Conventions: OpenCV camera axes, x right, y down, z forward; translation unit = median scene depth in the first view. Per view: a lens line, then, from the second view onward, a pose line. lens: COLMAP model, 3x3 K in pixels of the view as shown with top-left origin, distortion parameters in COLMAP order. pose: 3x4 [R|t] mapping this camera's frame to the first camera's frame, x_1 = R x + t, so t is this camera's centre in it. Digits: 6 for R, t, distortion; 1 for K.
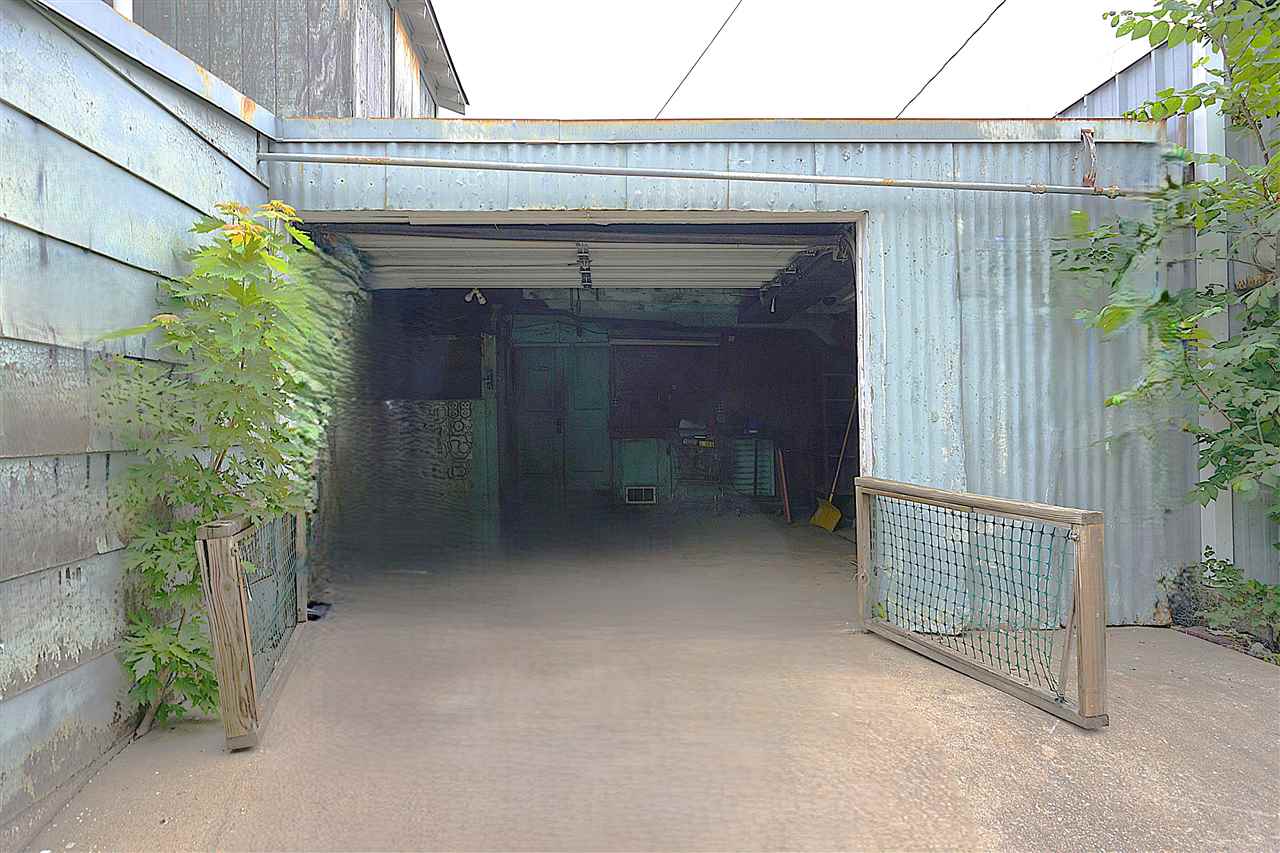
lens RADIAL K [[874.0, 0, 636.8], [0, 874.0, 424.8], [0, 0, 1]] dist [-0.000836, 0.000021]
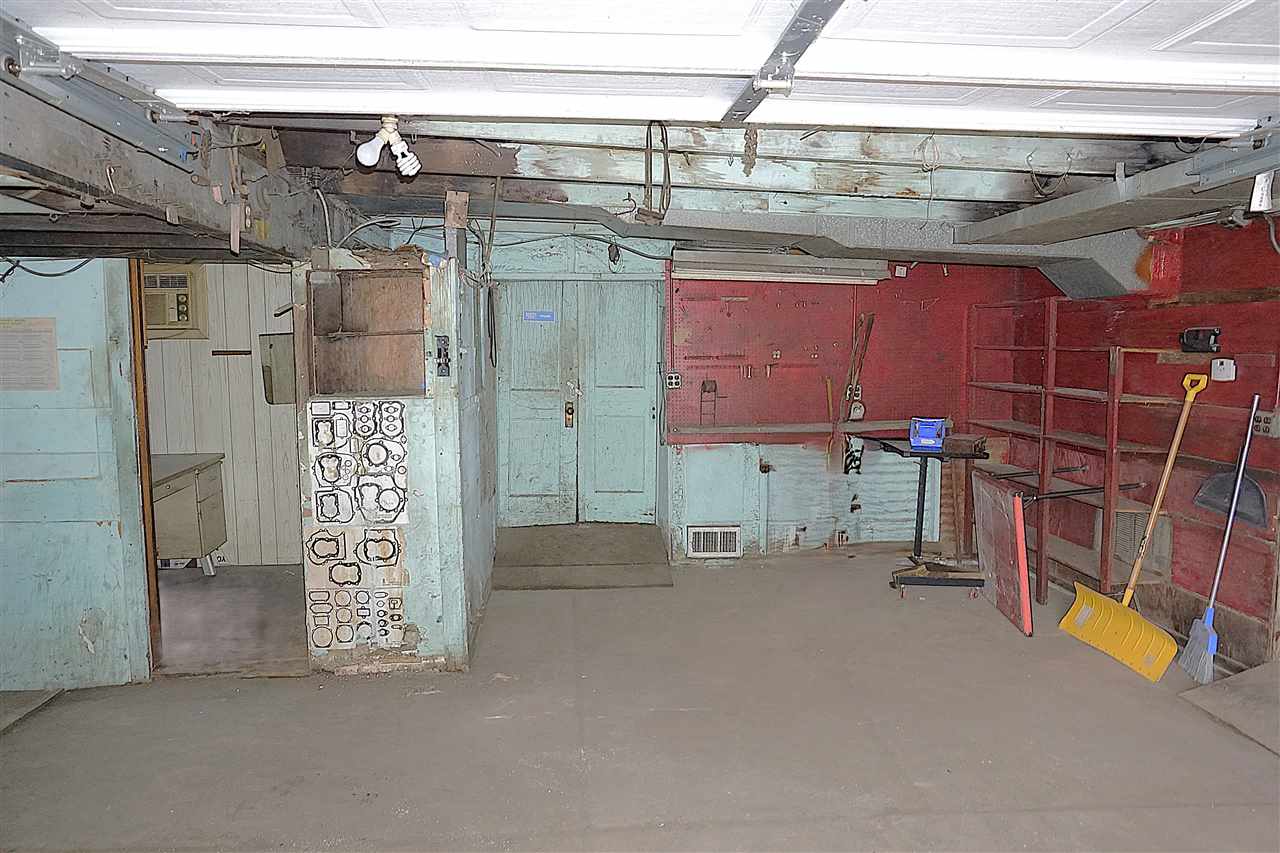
lens RADIAL K [[874.0, 0, 645.8], [0, 874.0, 427.2], [0, 0, 1]] dist [-0.000836, 0.000021]
pose [[0.999173, 0.006358, 0.040159, -0.078358], [-0.009925, 0.995958, 0.089266, -0.056597], [-0.039429, -0.089591, 0.995198, 0.526992]]
